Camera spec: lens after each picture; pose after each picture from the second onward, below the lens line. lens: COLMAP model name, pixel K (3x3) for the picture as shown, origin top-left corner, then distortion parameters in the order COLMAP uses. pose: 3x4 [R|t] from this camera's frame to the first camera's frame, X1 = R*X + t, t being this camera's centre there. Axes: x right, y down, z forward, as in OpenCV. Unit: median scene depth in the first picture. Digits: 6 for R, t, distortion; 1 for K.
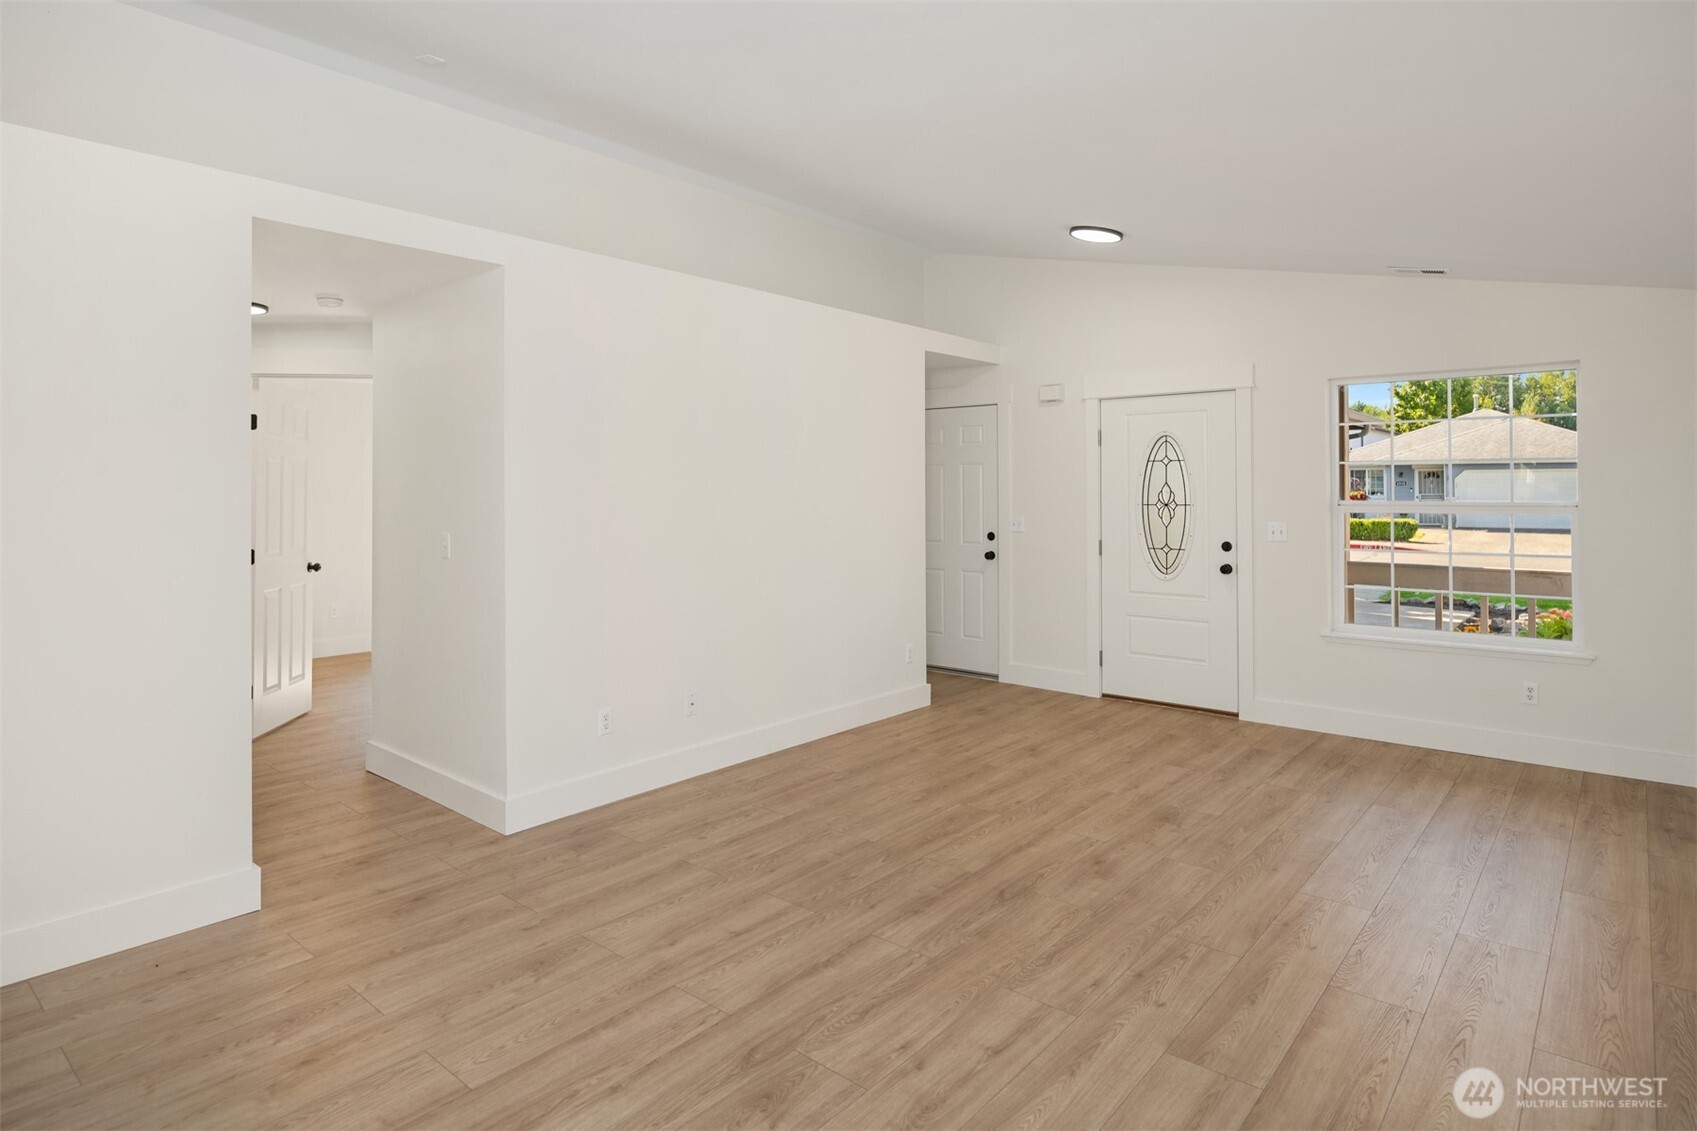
lens RADIAL K [[923.7, 0, 861.6], [0, 923.7, 471.0], [0, 0, 1]] dist [-0.000213, -0.000547]
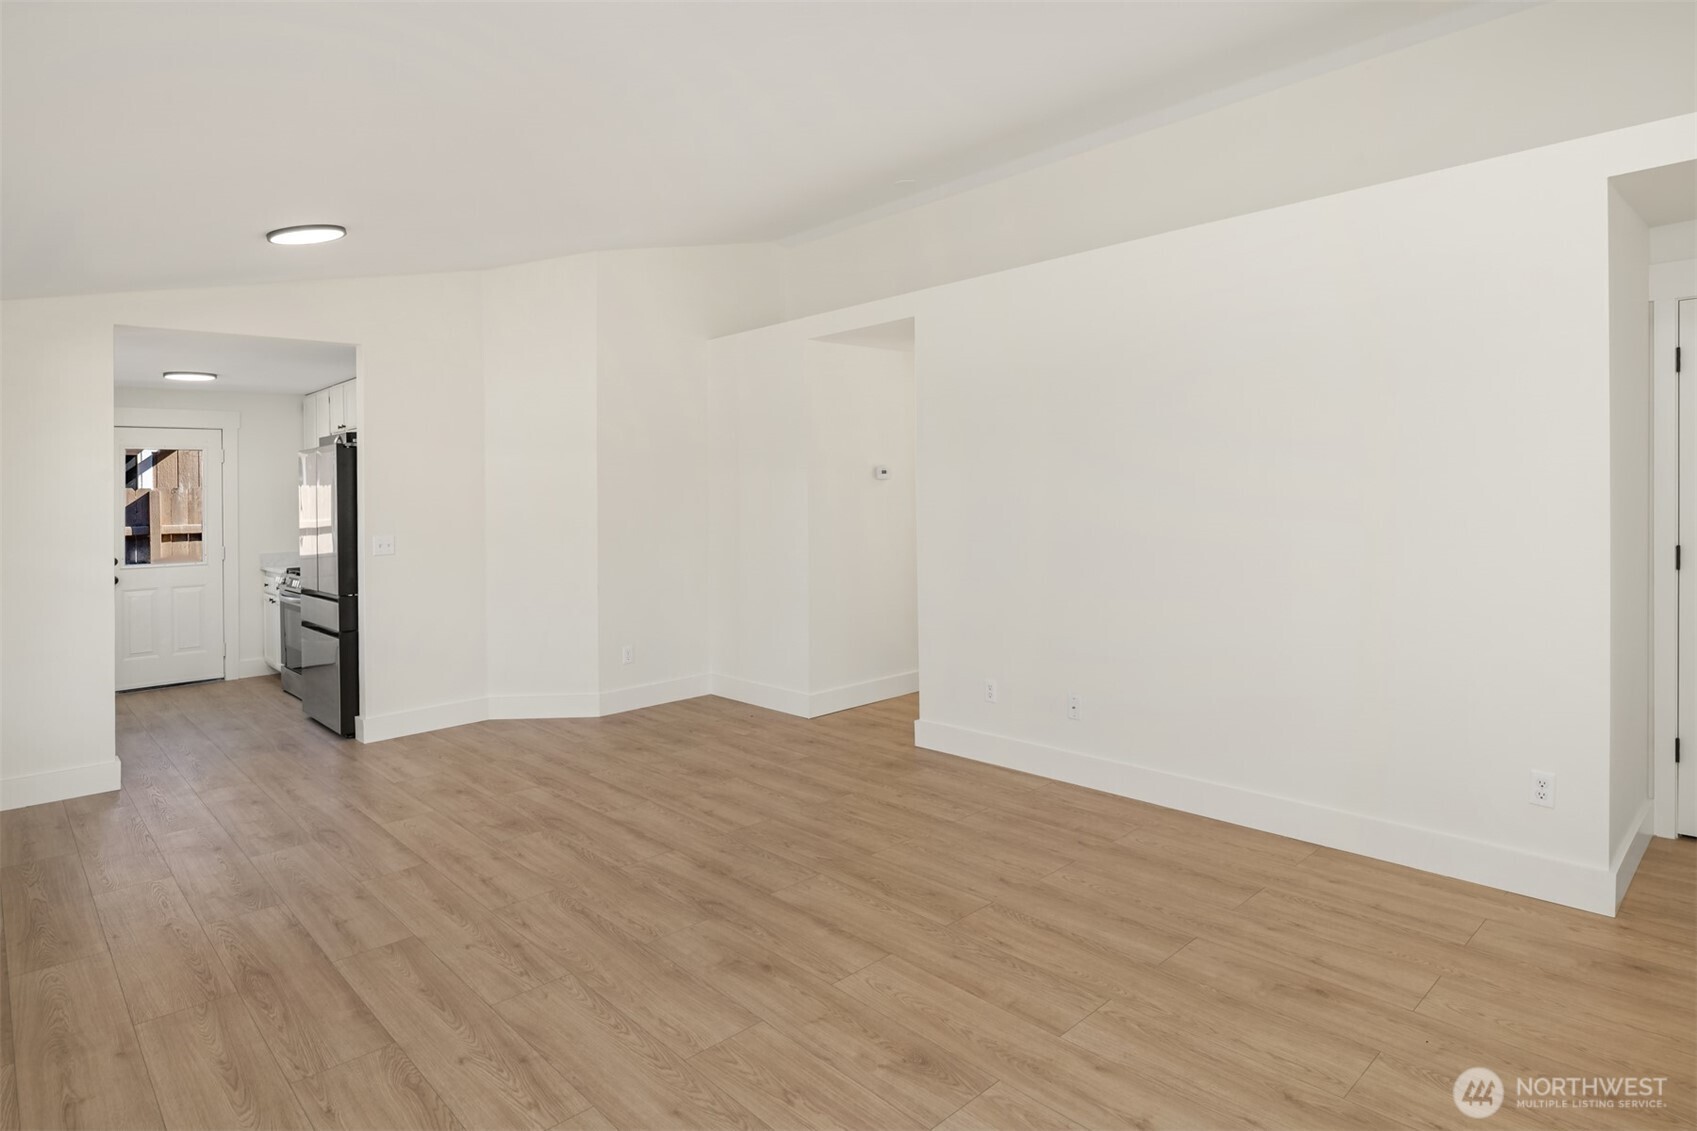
lens RADIAL K [[923.7, 0, 862.5], [0, 923.7, 577.9], [0, 0, 1]] dist [-0.000213, -0.000547]
pose [[-0.108327, 0.101755, -0.988894, 1.123402], [0.048173, 0.994116, 0.097015, 0.034326], [0.992947, -0.037128, -0.112591, 1.355694]]
